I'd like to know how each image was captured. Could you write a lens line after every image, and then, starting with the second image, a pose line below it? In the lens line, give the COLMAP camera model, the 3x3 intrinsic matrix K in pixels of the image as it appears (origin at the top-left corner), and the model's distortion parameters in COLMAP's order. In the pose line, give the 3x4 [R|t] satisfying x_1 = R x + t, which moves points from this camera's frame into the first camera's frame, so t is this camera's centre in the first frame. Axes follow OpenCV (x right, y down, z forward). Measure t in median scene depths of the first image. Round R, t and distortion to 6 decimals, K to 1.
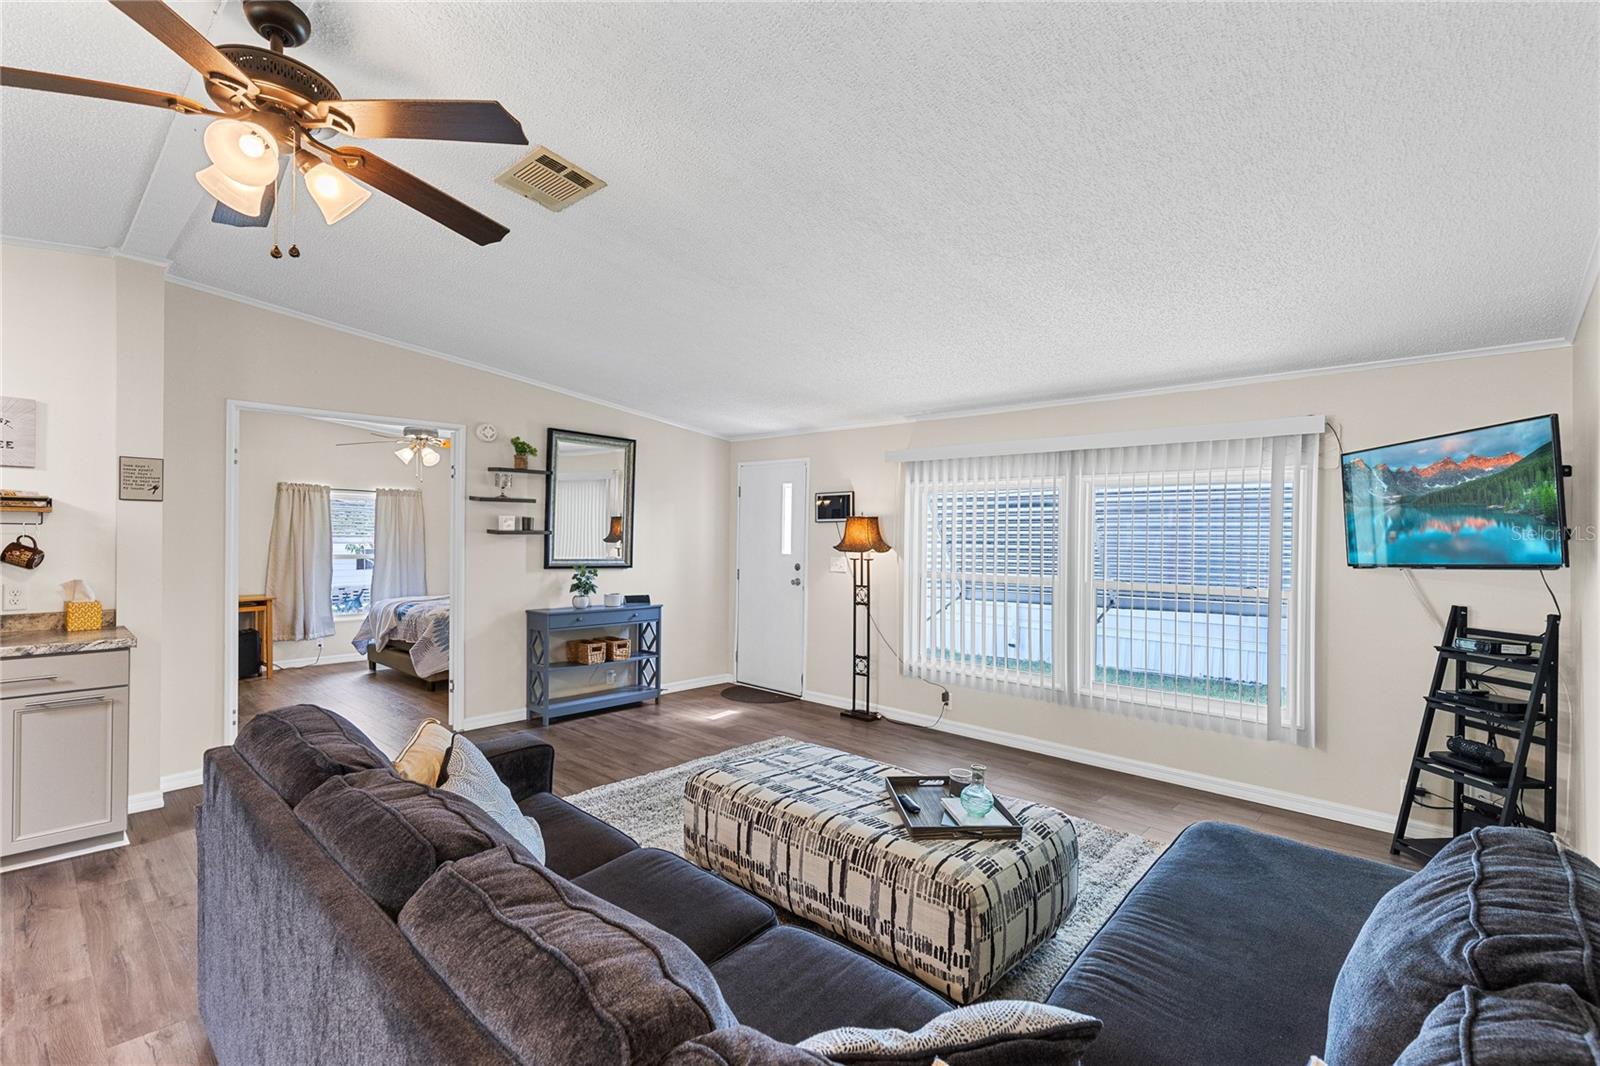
lens RADIAL K [[712.4, 0, 815.4], [0, 712.4, 542.2], [0, 0, 1]] dist [-0.004088, -0.000069]
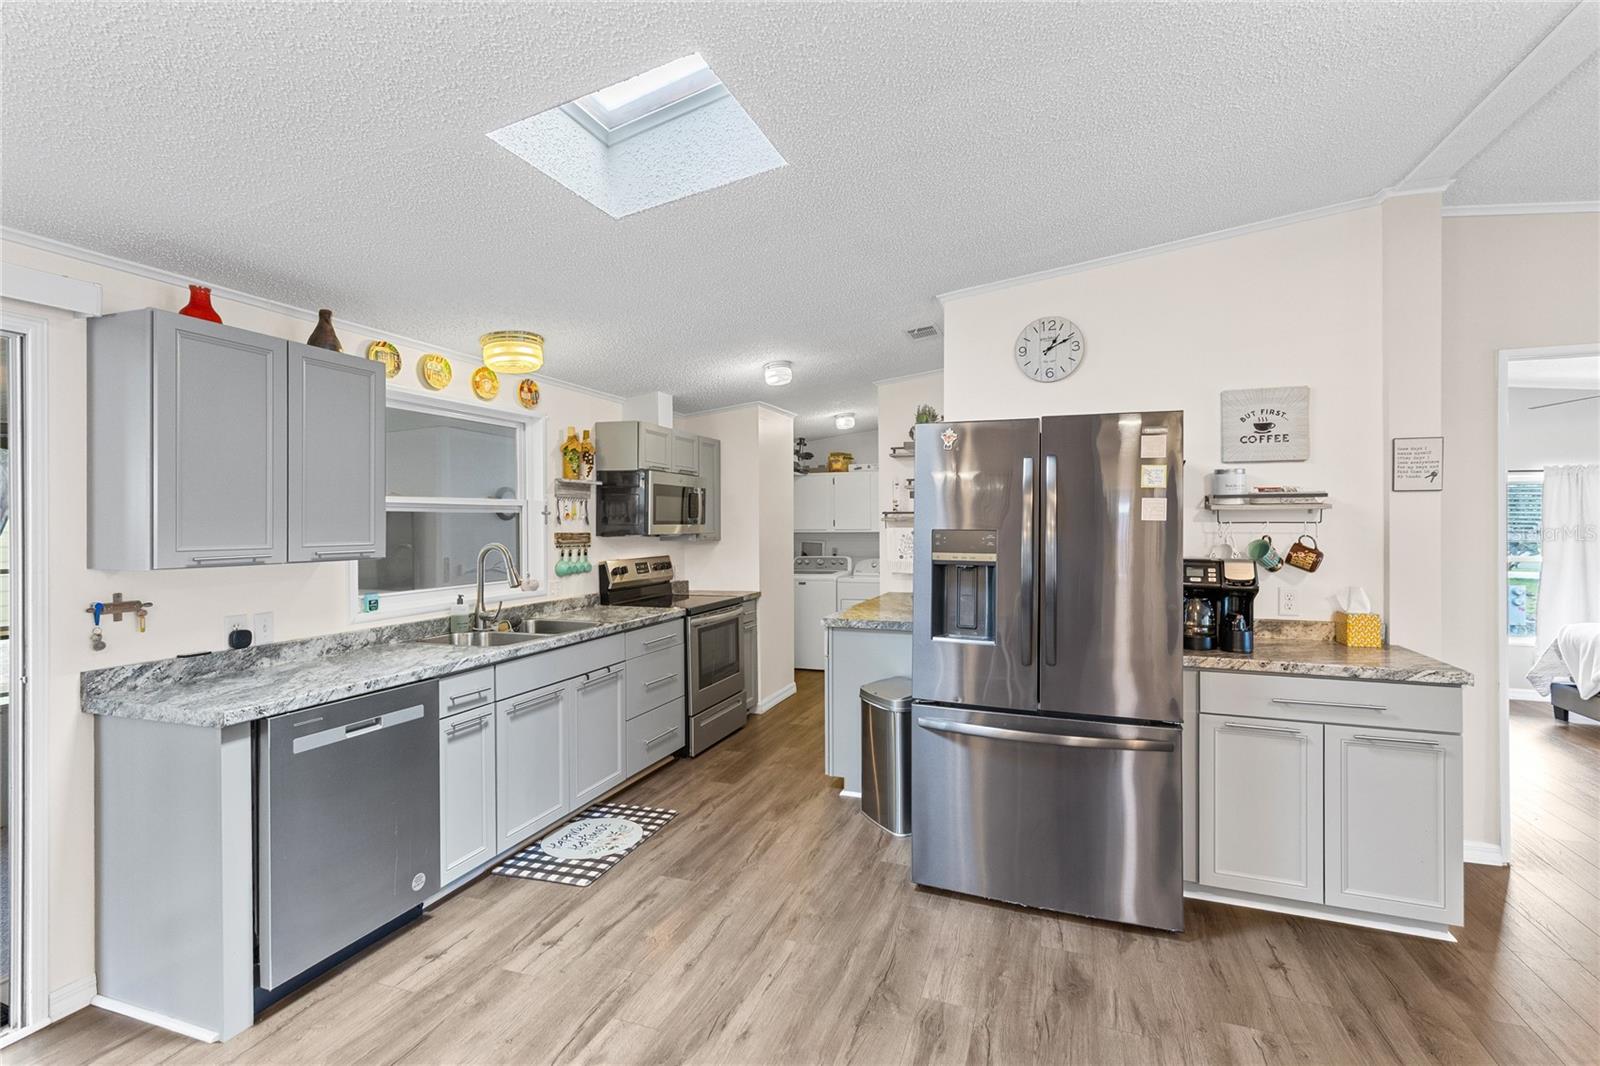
lens RADIAL K [[726.3, 0, 799.7], [0, 726.3, 522.1], [0, 0, 1]] dist [0.009658, -0.000115]
pose [[0.363735, -0.015849, -0.931368, -0.301073], [-0.001802, 0.999841, -0.017718, -0.005516], [0.931501, 0.008123, 0.363648, 0.034012]]
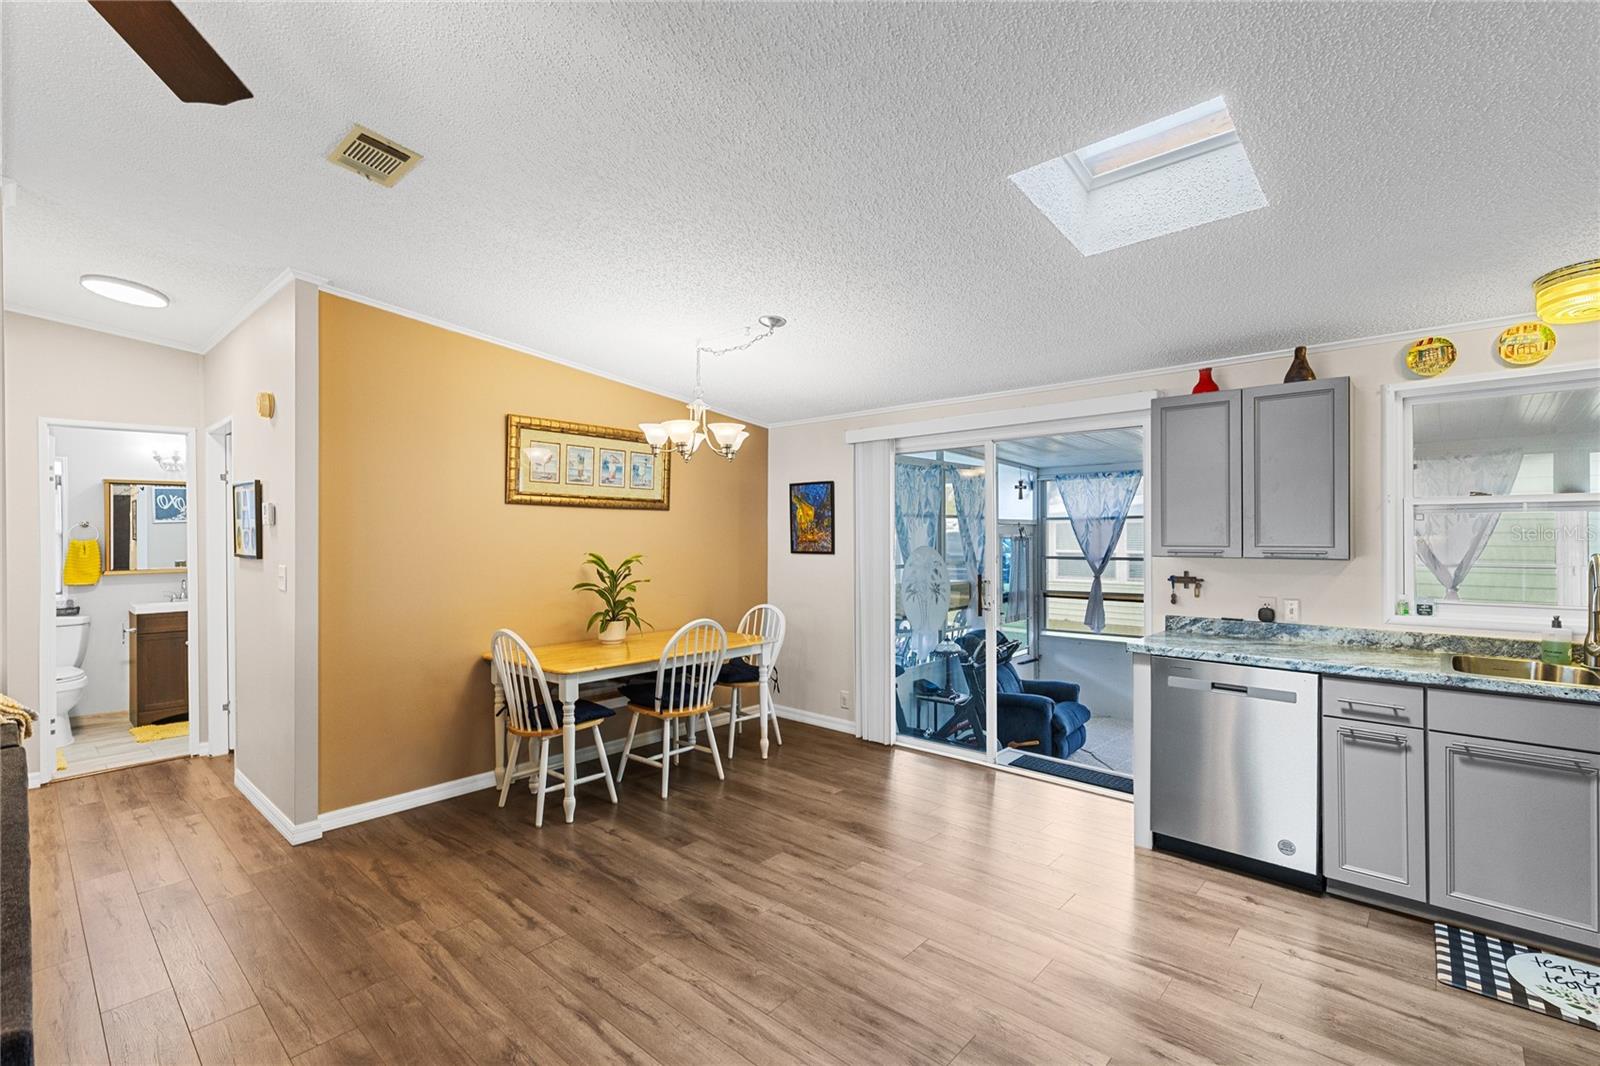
lens RADIAL K [[719.7, 0, 800.0], [0, 719.7, 533.0], [0, 0, 1]] dist [0.002304, 0.000660]
pose [[-0.999879, -0.005291, 0.014618, -0.500707], [-0.005100, 0.999902, 0.013061, -0.014690], [-0.014686, 0.012985, -0.999808, 0.537102]]
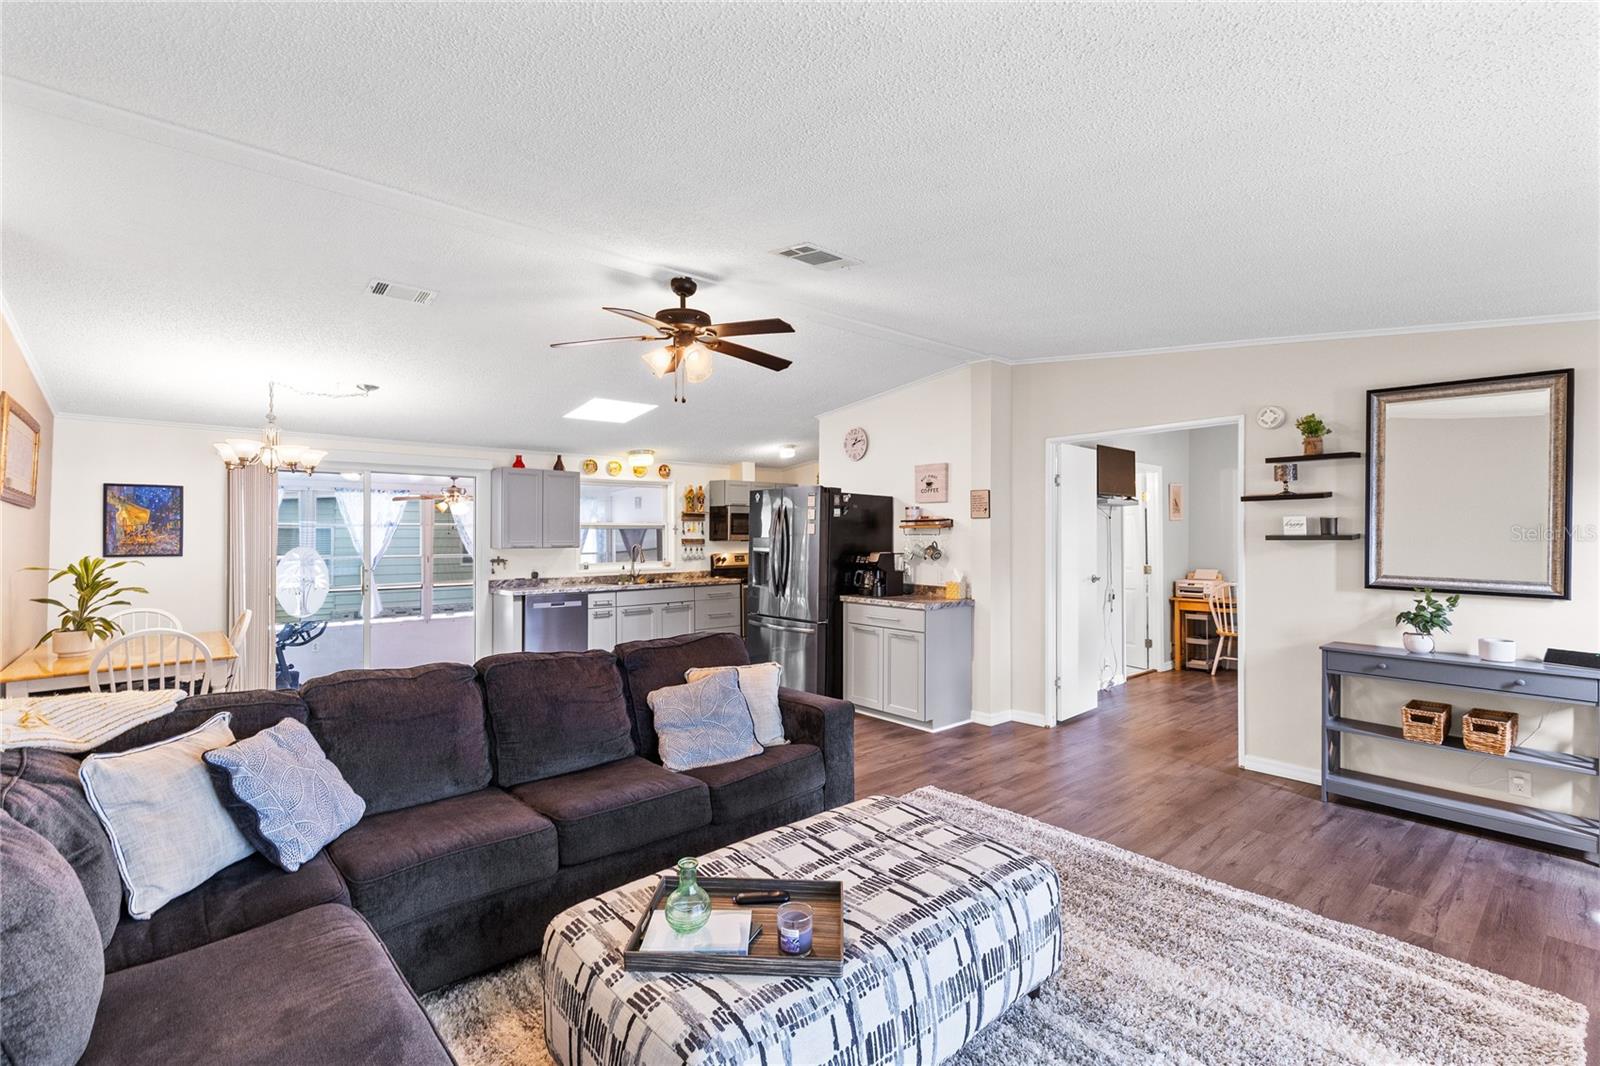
lens RADIAL K [[726.4, 0, 805.1], [0, 726.4, 530.4], [0, 0, 1]] dist [0.002651, 0.000189]
pose [[-0.124424, -0.017975, -0.992066, 0.443958], [-0.011644, 0.999793, -0.016655, -0.002025], [0.992161, 0.009479, -0.124607, 0.569454]]
